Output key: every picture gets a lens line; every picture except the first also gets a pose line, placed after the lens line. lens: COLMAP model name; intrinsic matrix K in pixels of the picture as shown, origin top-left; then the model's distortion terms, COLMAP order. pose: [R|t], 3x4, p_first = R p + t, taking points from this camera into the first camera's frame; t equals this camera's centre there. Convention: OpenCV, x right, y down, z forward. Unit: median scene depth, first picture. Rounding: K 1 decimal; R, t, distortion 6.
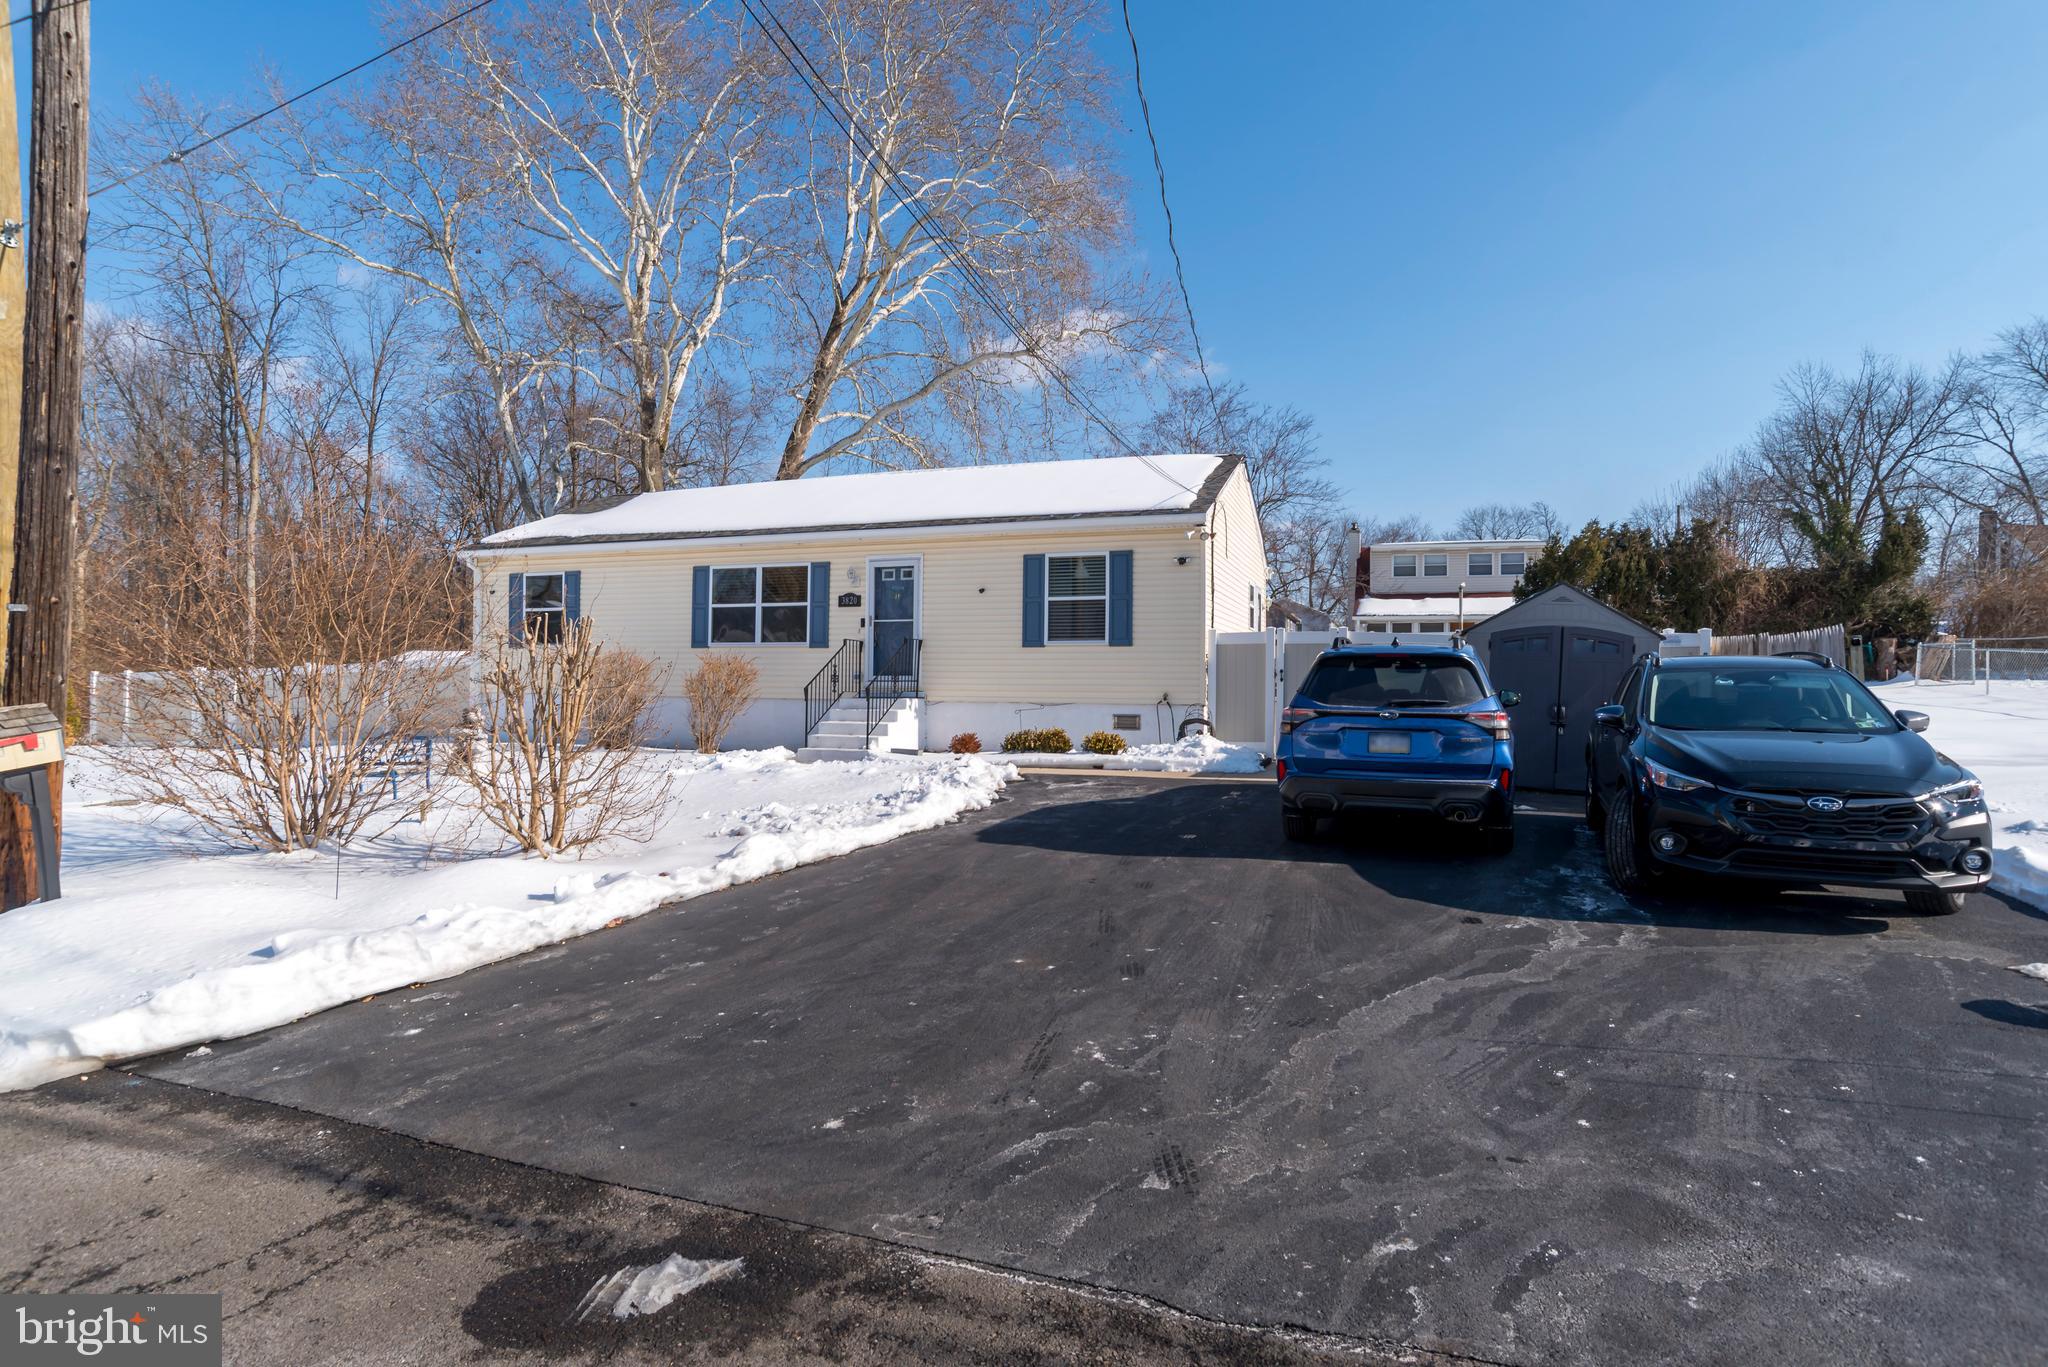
lens RADIAL K [[1058.8, 0, 1024.7], [0, 1058.8, 667.4], [0, 0, 1]] dist [-0.086018, 0.048787]
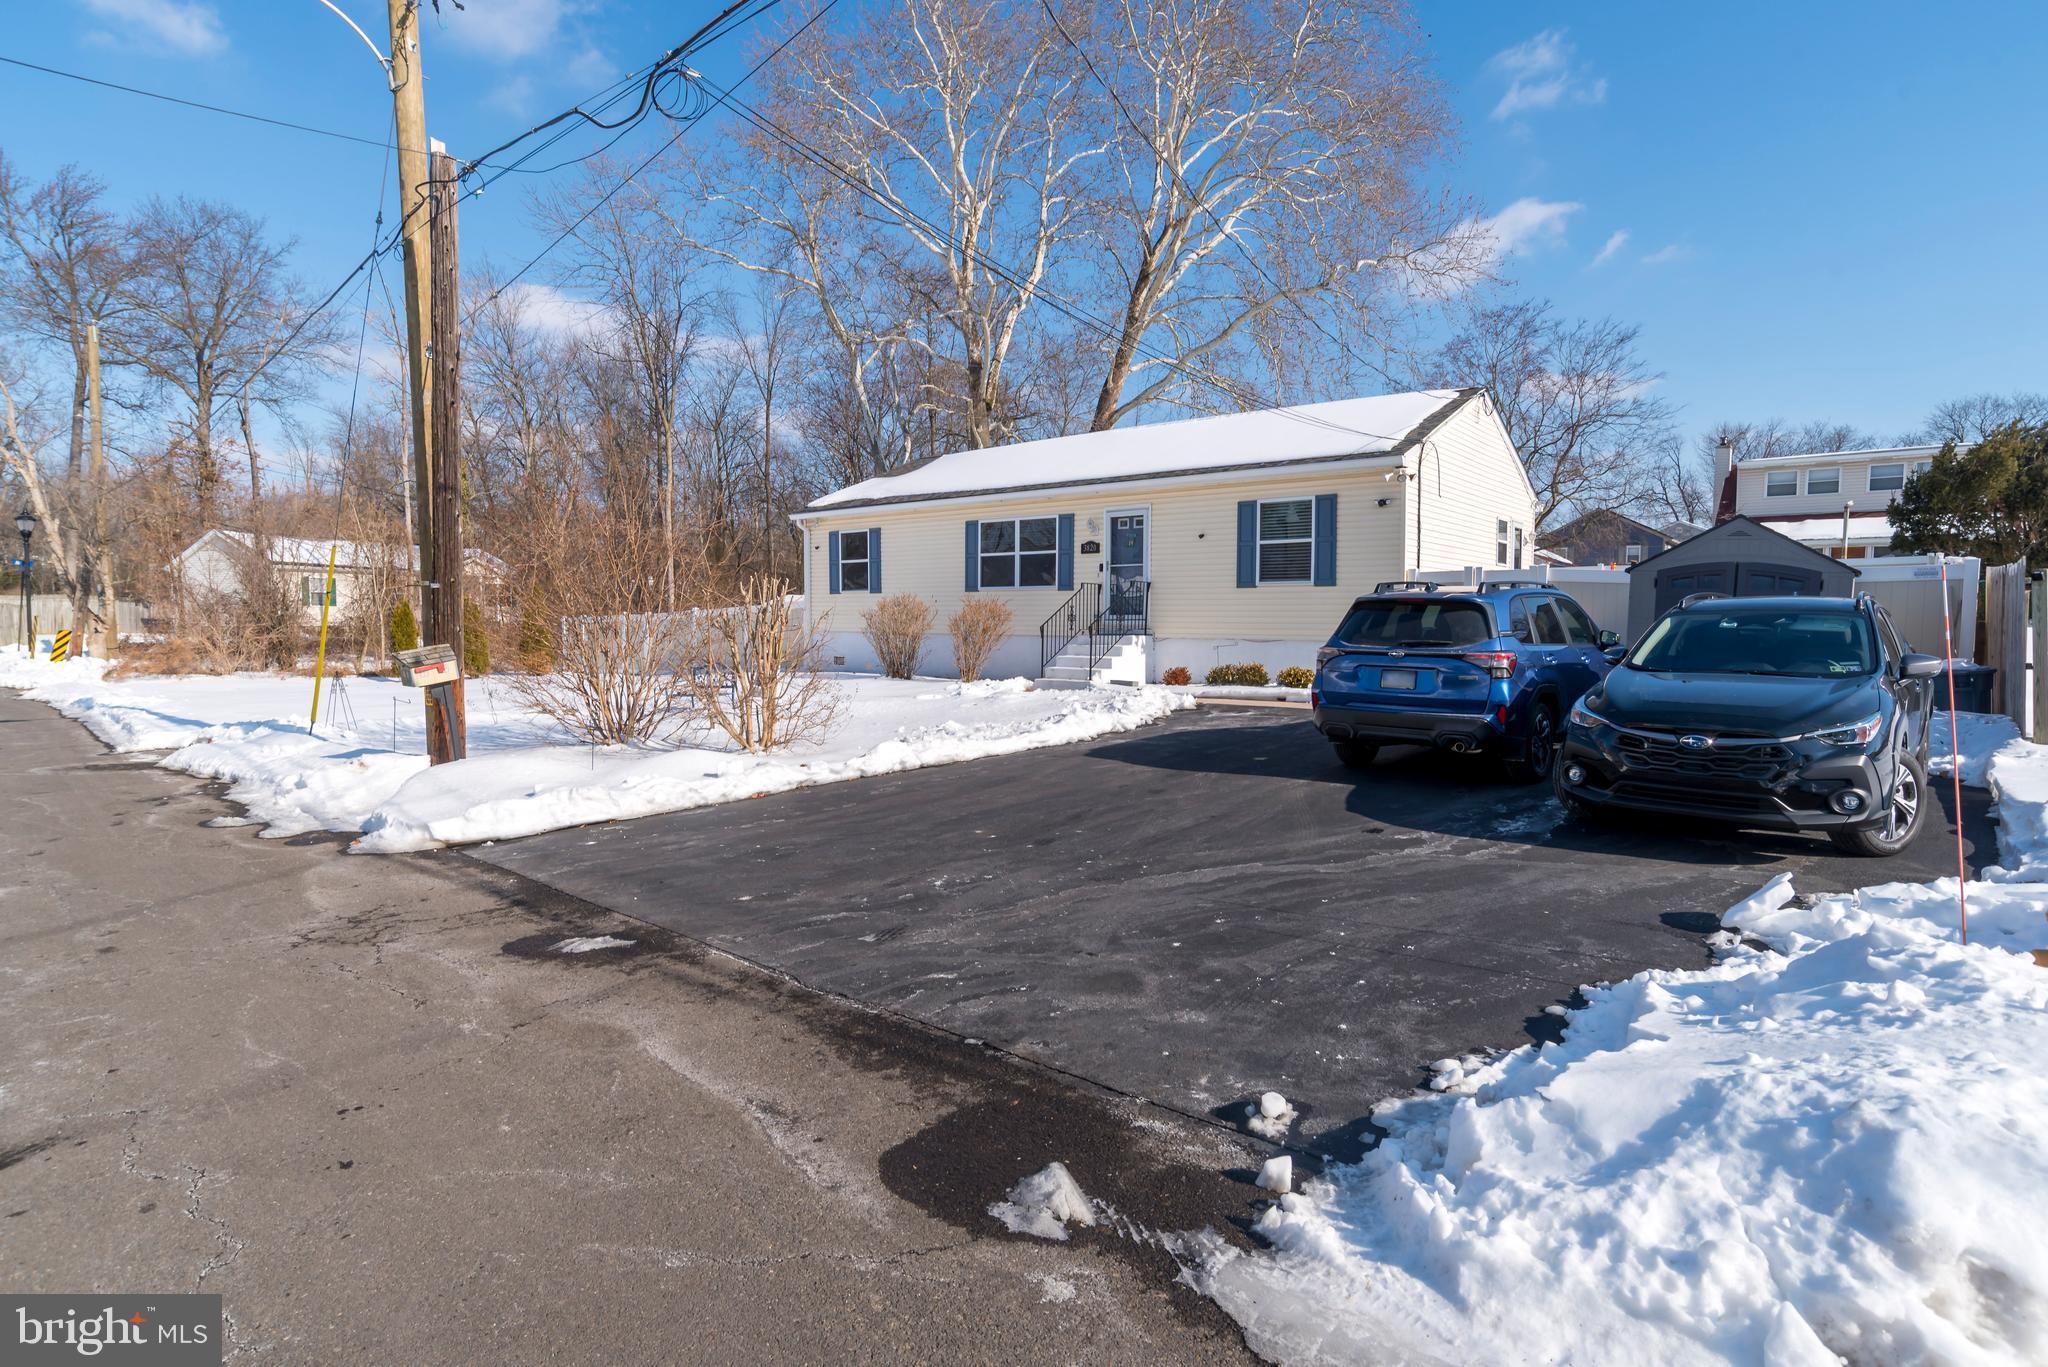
lens RADIAL K [[1050.8, 0, 1020.1], [0, 1050.8, 682.8], [0, 0, 1]] dist [-0.089250, 0.054073]
pose [[0.936177, 0.014982, -0.351209, 0.157920], [0.012191, 0.997107, 0.075030, -0.005124], [0.351316, -0.074523, 0.933286, -0.073931]]
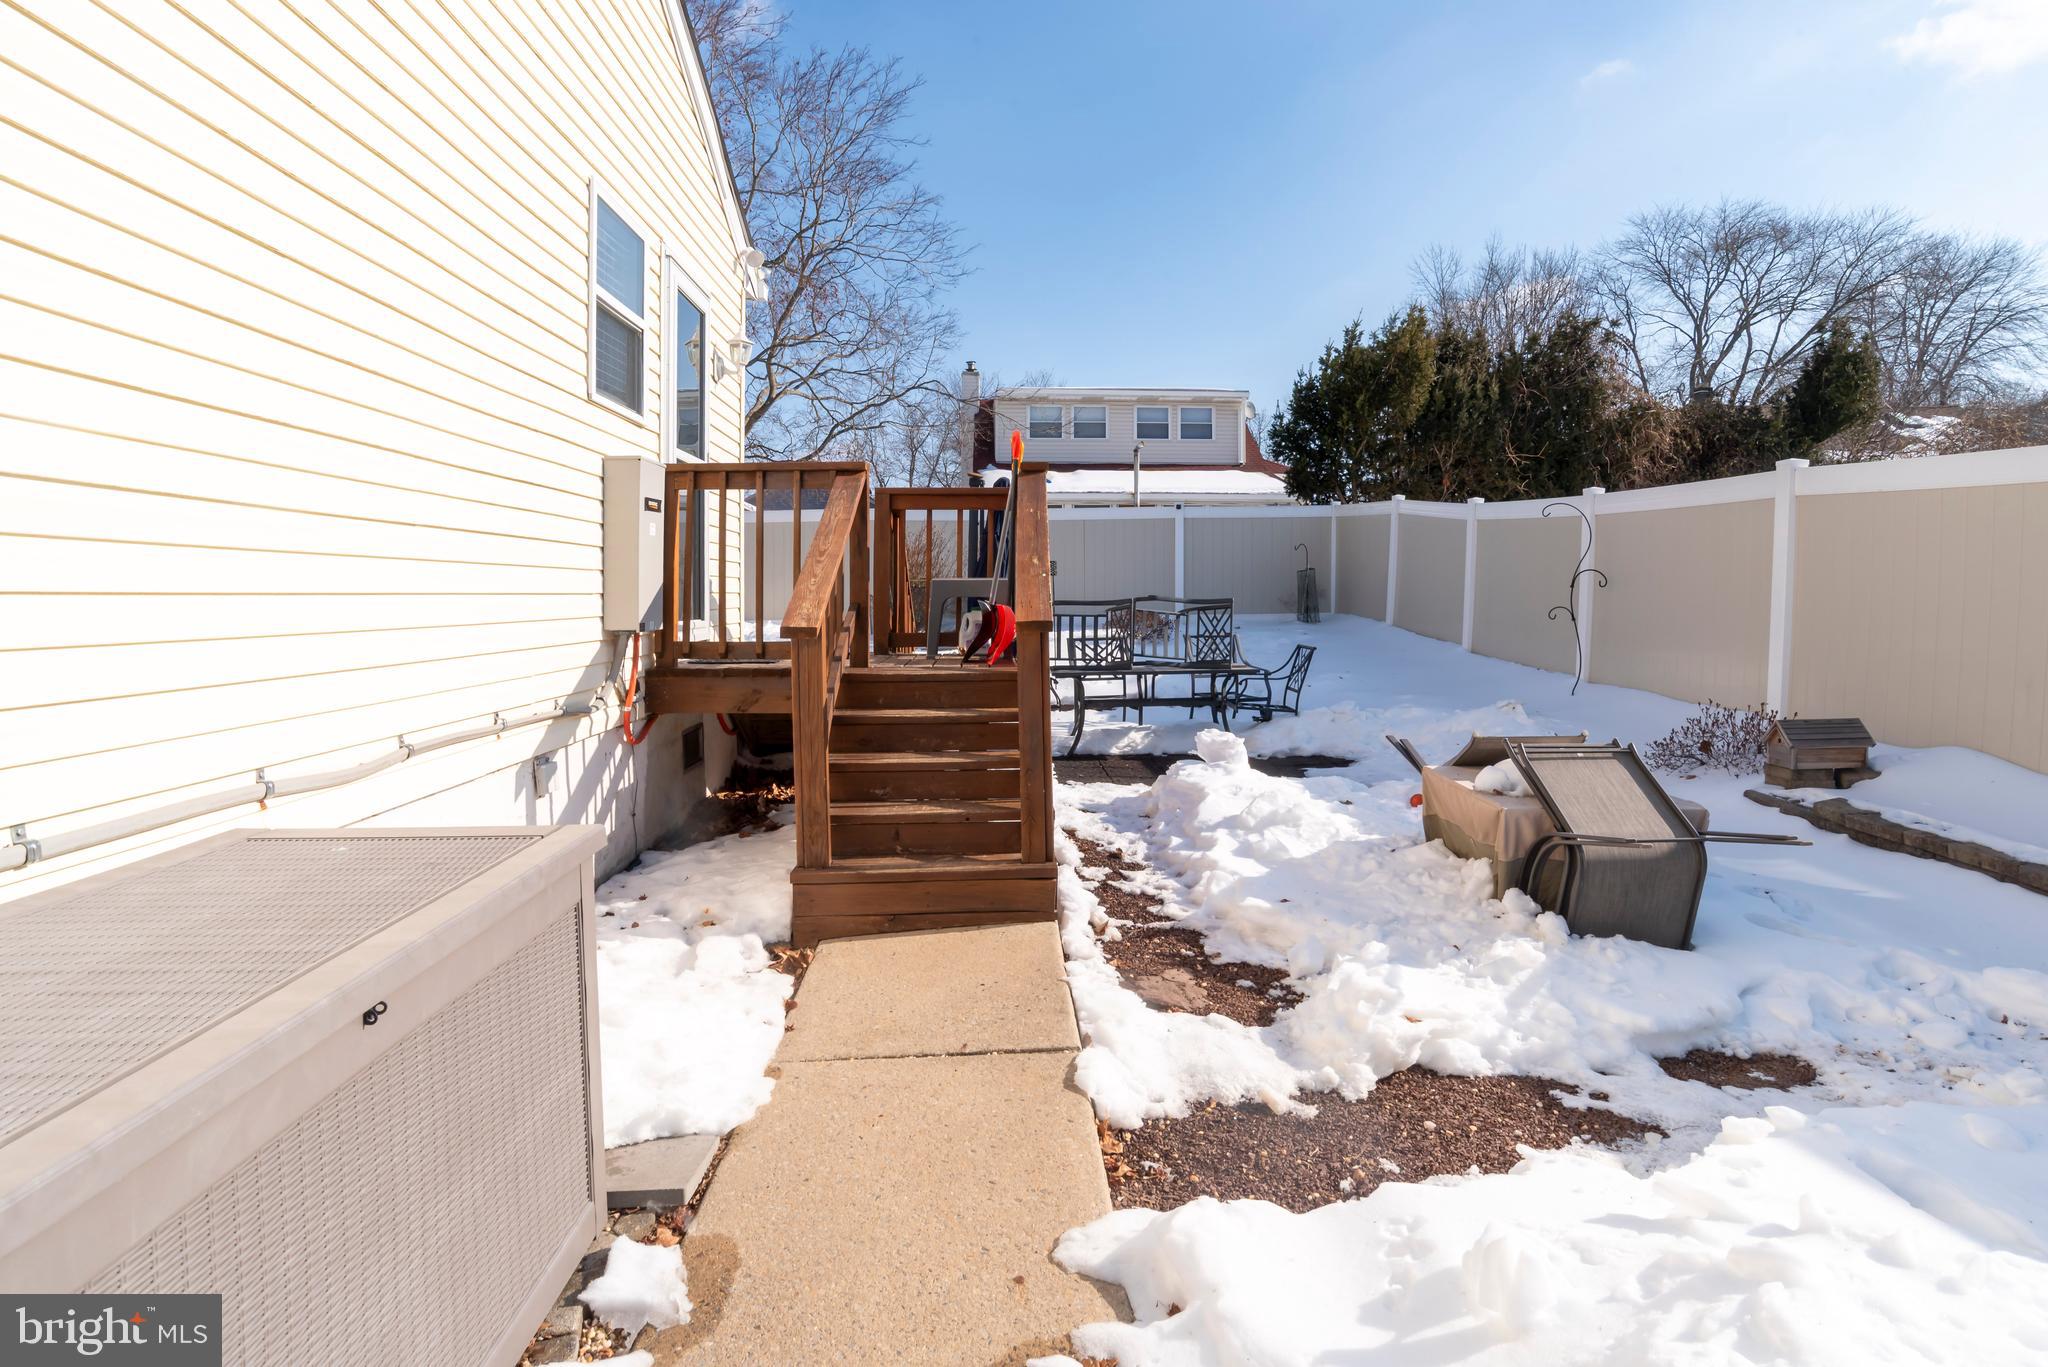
lens RADIAL K [[1058.8, 0, 1024.7], [0, 1058.8, 667.4], [0, 0, 1]] dist [-0.086018, 0.048787]
pose [[0.932691, -0.035247, 0.358951, 0.250767], [0.004398, 0.996251, 0.086400, 0.000279], [-0.360650, -0.079006, 0.929349, 0.883682]]
